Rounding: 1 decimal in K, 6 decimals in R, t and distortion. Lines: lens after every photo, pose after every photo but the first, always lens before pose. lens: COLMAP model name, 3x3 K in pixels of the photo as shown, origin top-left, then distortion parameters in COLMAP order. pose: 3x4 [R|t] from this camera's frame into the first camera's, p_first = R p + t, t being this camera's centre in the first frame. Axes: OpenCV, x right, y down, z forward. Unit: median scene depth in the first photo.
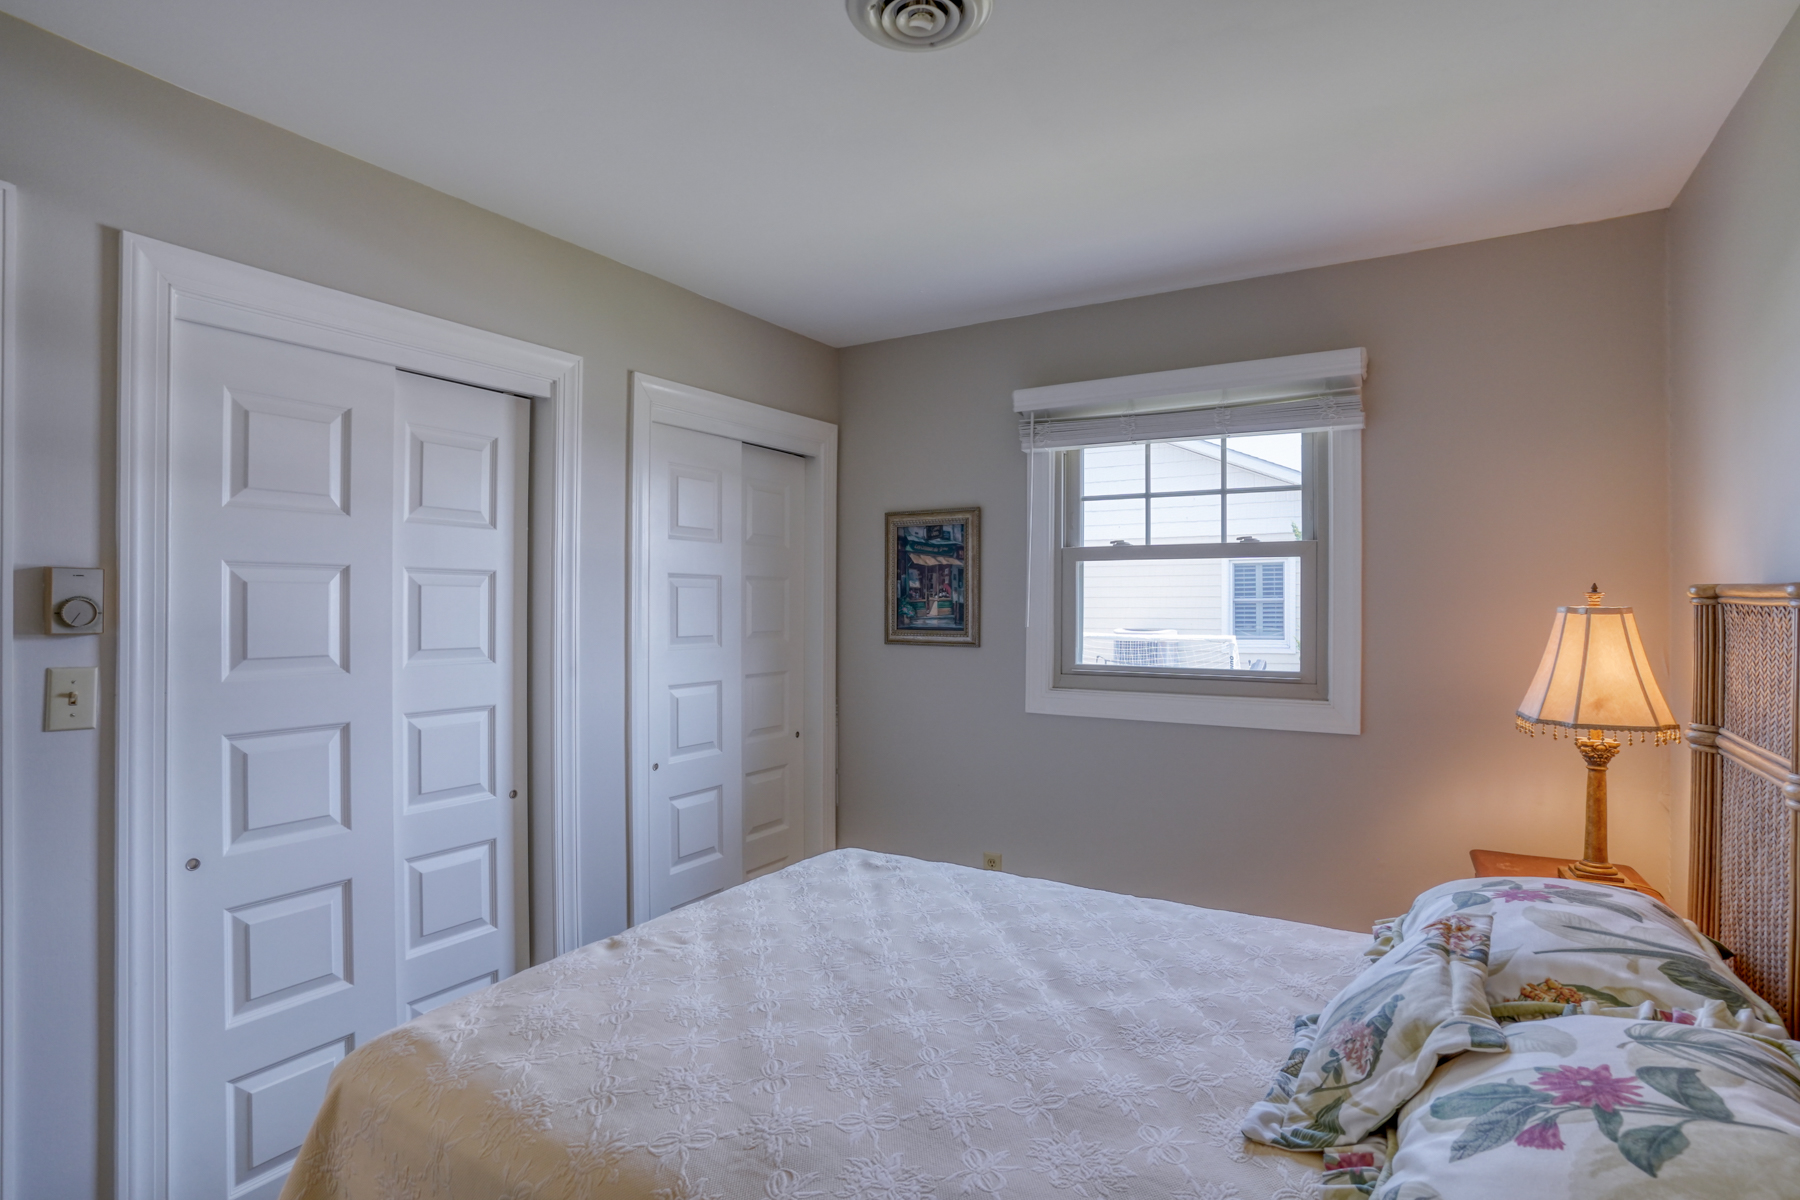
lens RADIAL K [[894.7, 0, 888.3], [0, 894.7, 601.4], [0, 0, 1]] dist [-0.075970, 0.030642]
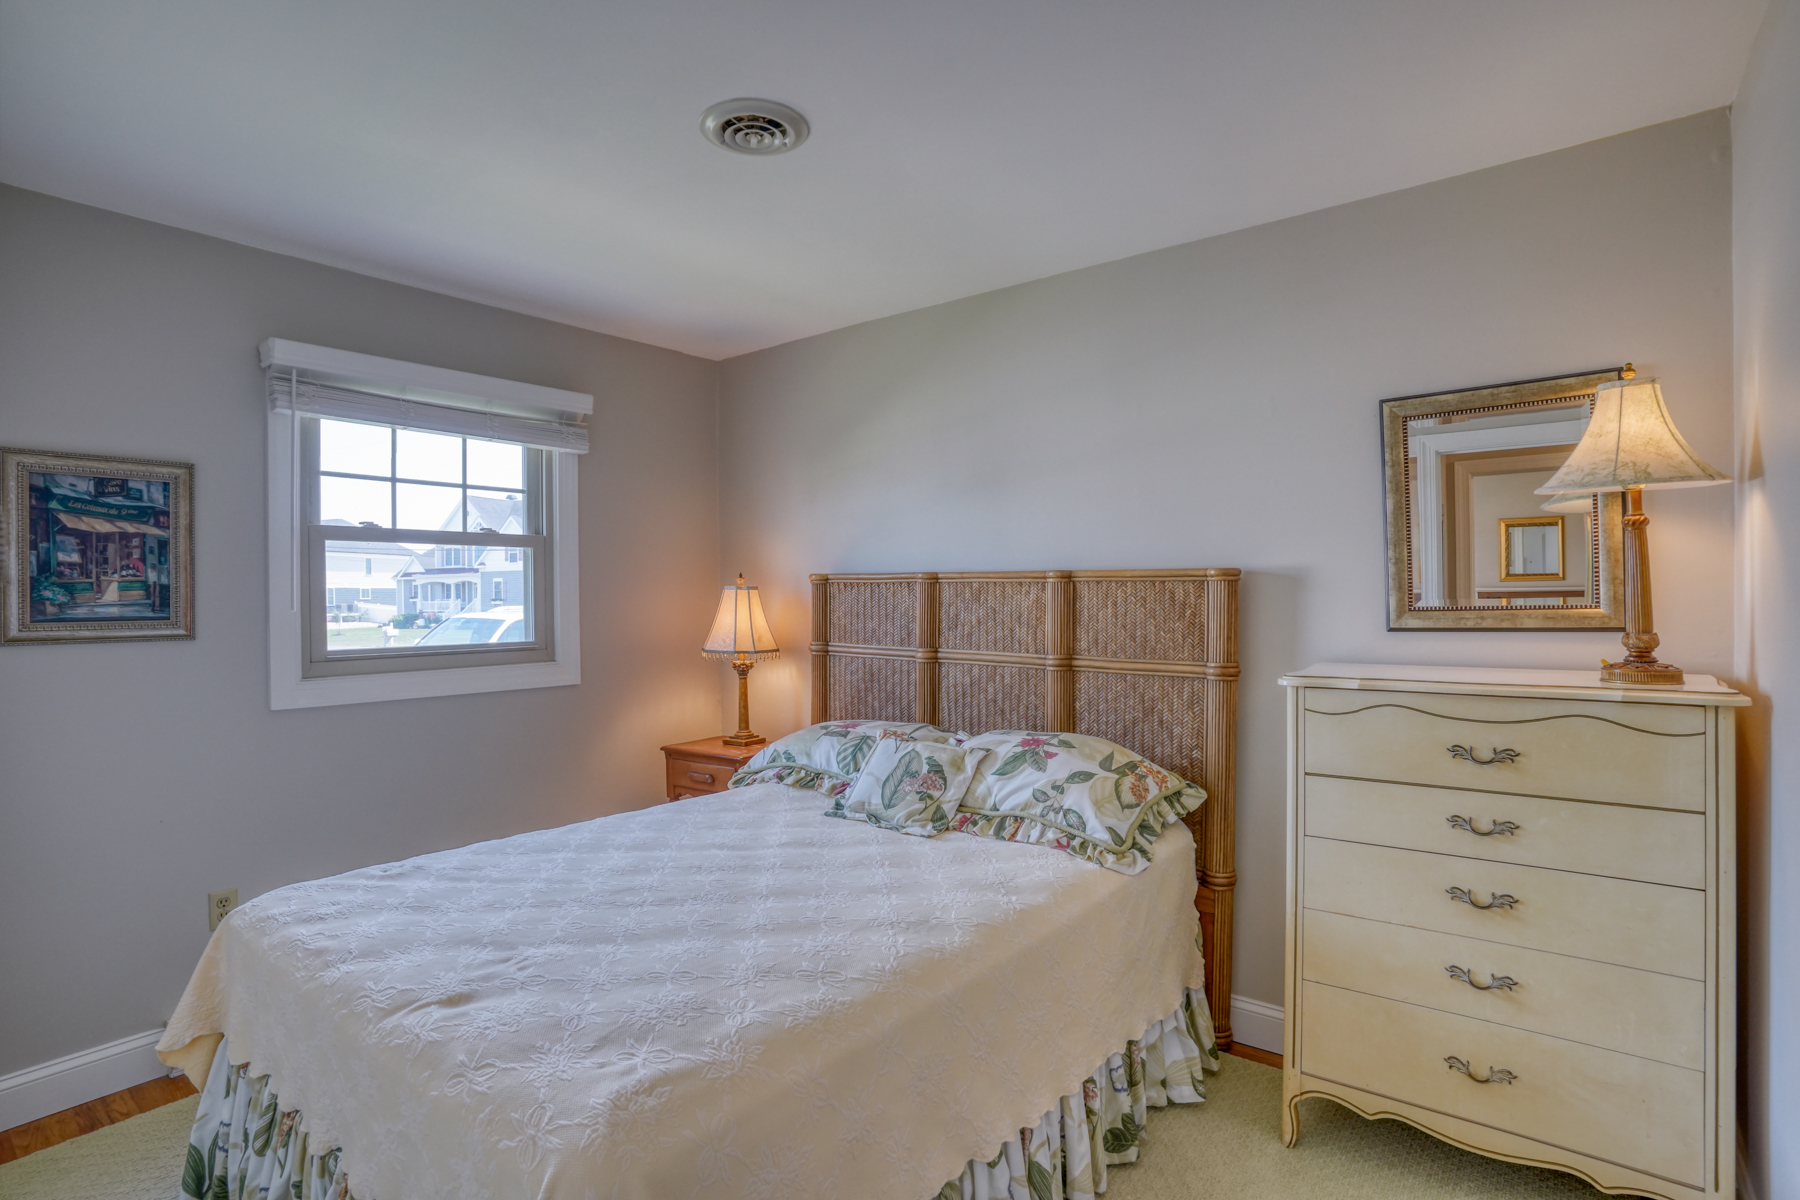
lens RADIAL K [[894.7, 0, 898.1], [0, 894.7, 590.0], [0, 0, 1]] dist [-0.075970, 0.030642]
pose [[0.117079, 0.003660, 0.993116, -0.581884], [0.007556, 0.999961, -0.004576, 0.014949], [-0.993094, 0.008040, 0.117047, 0.283544]]
